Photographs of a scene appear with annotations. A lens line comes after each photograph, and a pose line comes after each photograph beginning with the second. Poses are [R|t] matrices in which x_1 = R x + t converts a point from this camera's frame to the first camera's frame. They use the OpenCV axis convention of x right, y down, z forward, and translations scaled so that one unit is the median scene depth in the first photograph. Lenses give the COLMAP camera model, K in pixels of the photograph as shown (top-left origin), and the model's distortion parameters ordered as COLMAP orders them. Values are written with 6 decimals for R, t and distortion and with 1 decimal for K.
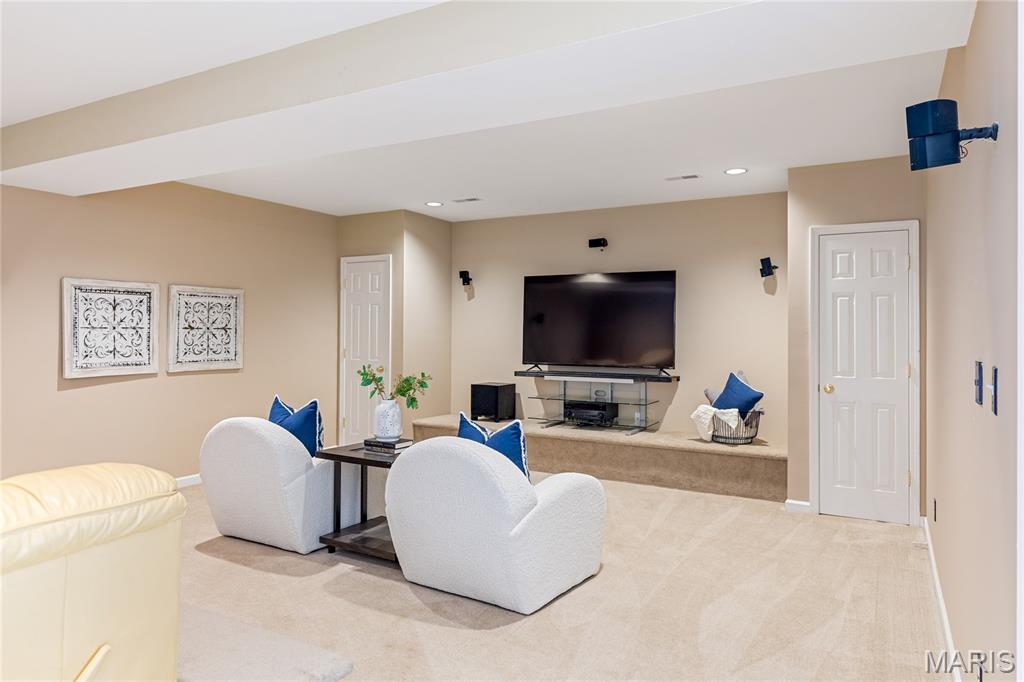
lens RADIAL K [[673.6, 0, 511.5], [0, 673.6, 334.5], [0, 0, 1]] dist [0.011159, 0.001754]
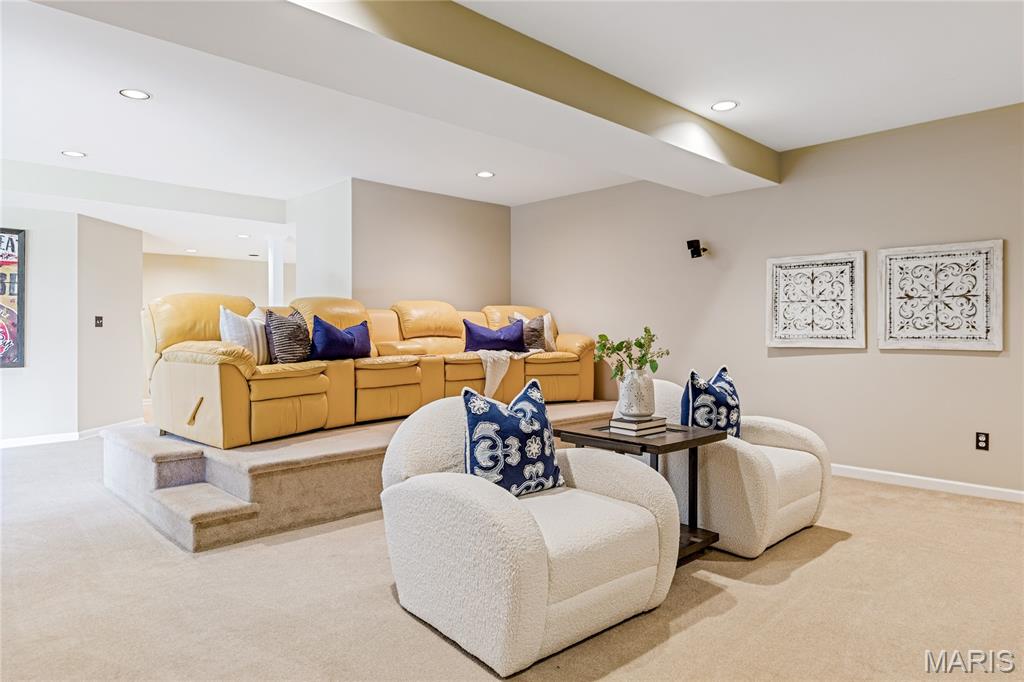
lens RADIAL K [[631.4, 0, 510.2], [0, 631.4, 338.6], [0, 0, 1]] dist [-0.007762, 0.001300]
pose [[-0.290052, -0.000719, -0.957011, 0.436415], [-0.012407, 0.999919, 0.003009, 0.047849], [0.956931, 0.012746, -0.290037, 0.801475]]
